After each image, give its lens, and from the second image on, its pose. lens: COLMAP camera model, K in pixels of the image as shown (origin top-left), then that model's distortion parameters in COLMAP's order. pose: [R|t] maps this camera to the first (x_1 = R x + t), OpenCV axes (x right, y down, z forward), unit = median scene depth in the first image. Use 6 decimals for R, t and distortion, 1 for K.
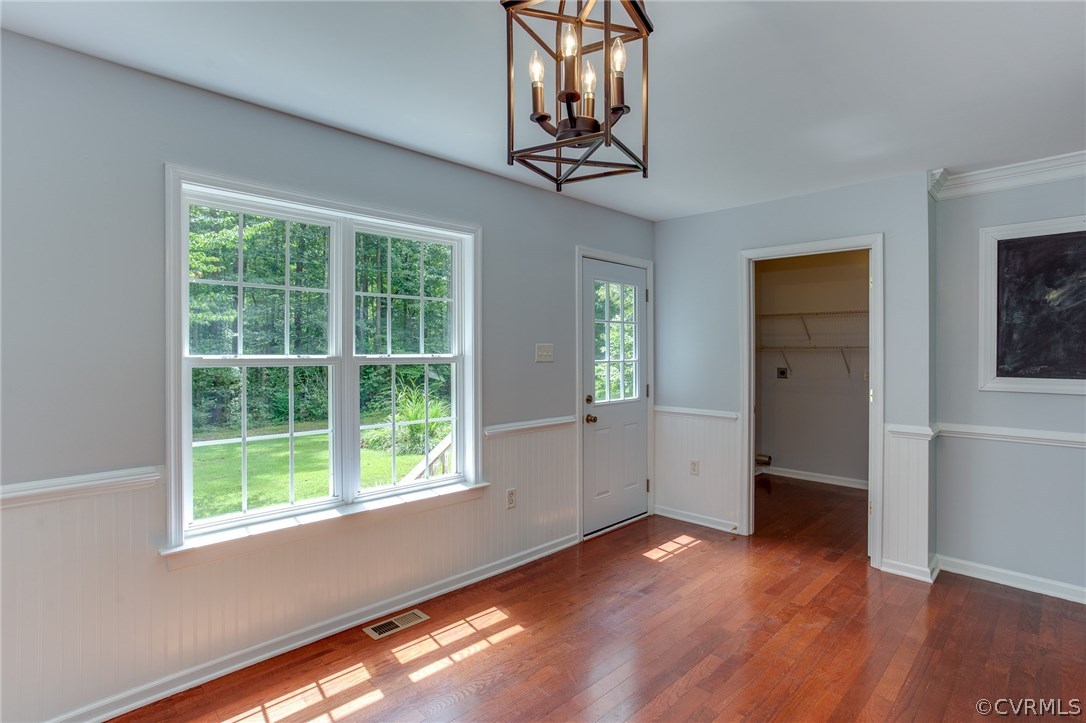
lens RADIAL K [[567.5, 0, 543.0], [0, 567.5, 361.5], [0, 0, 1]] dist [0.018411, 0.000195]
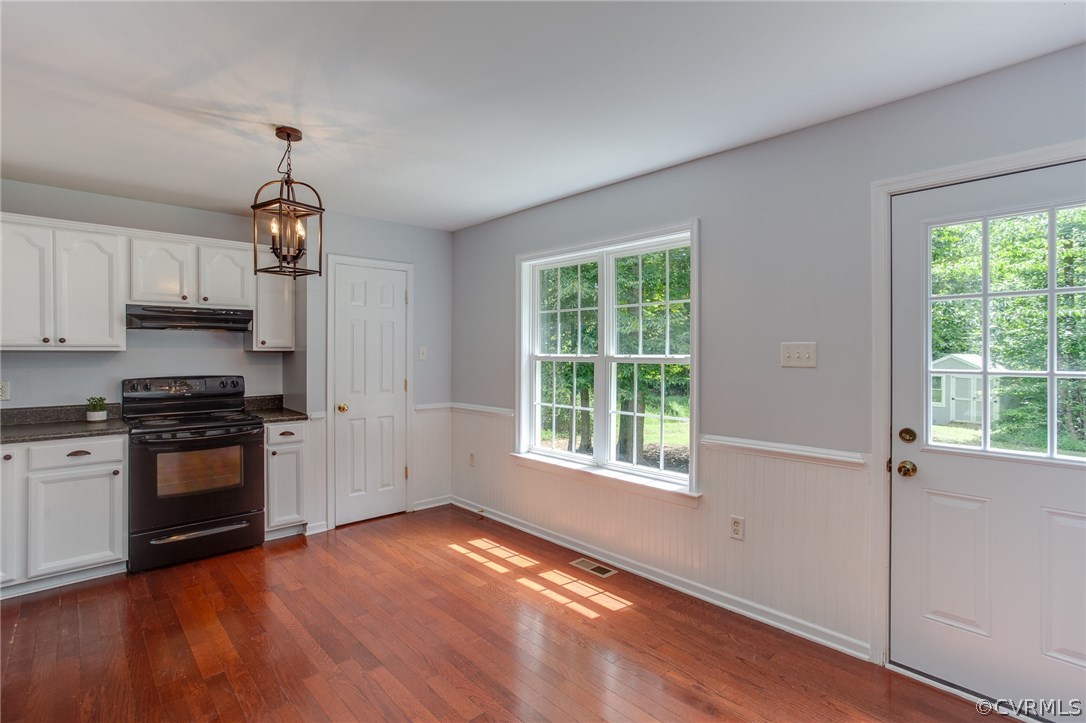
lens RADIAL K [[567.5, 0, 543.0], [0, 567.5, 361.5], [0, 0, 1]] dist [0.018411, 0.000195]
pose [[-0.074721, 0.016491, -0.997068, 1.014580], [-0.019701, 0.999644, 0.018010, -0.016706], [0.997010, 0.020989, -0.074369, 0.987314]]
